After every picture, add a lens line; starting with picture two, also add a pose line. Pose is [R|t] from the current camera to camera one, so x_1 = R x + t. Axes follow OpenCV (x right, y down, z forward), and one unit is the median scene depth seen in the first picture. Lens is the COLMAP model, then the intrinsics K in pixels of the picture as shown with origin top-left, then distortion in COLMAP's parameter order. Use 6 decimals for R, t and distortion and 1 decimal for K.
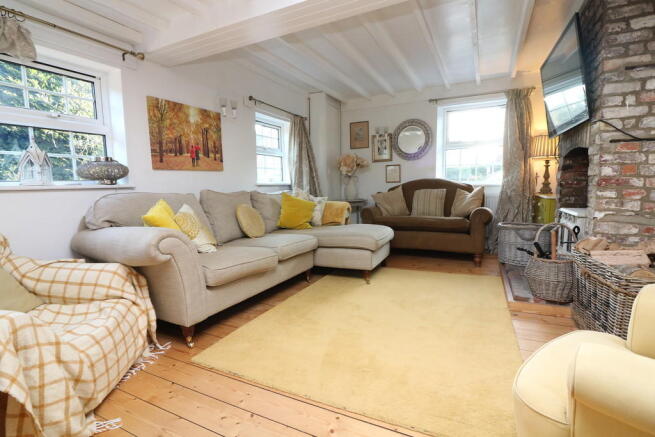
lens RADIAL K [[322.0, 0, 327.5], [0, 322.0, 218.5], [0, 0, 1]] dist [-0.002003, -0.010090]
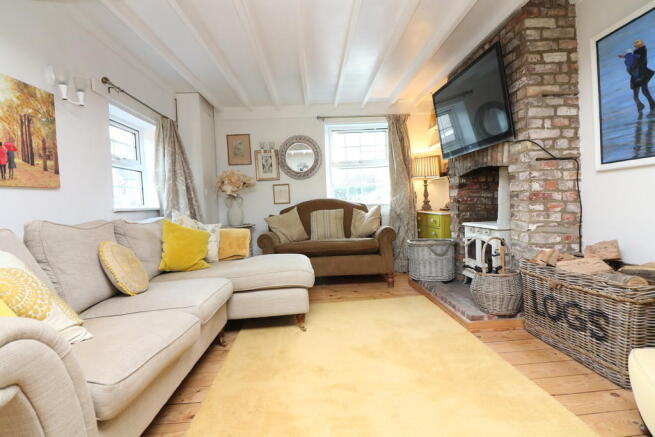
lens RADIAL K [[322.0, 0, 327.5], [0, 322.0, 218.5], [0, 0, 1]] dist [-0.002003, -0.010090]
pose [[0.878139, -0.041757, 0.476580, -0.175164], [0.075743, 0.995754, -0.052316, -0.023142], [-0.472372, 0.082038, 0.877573, 0.245017]]
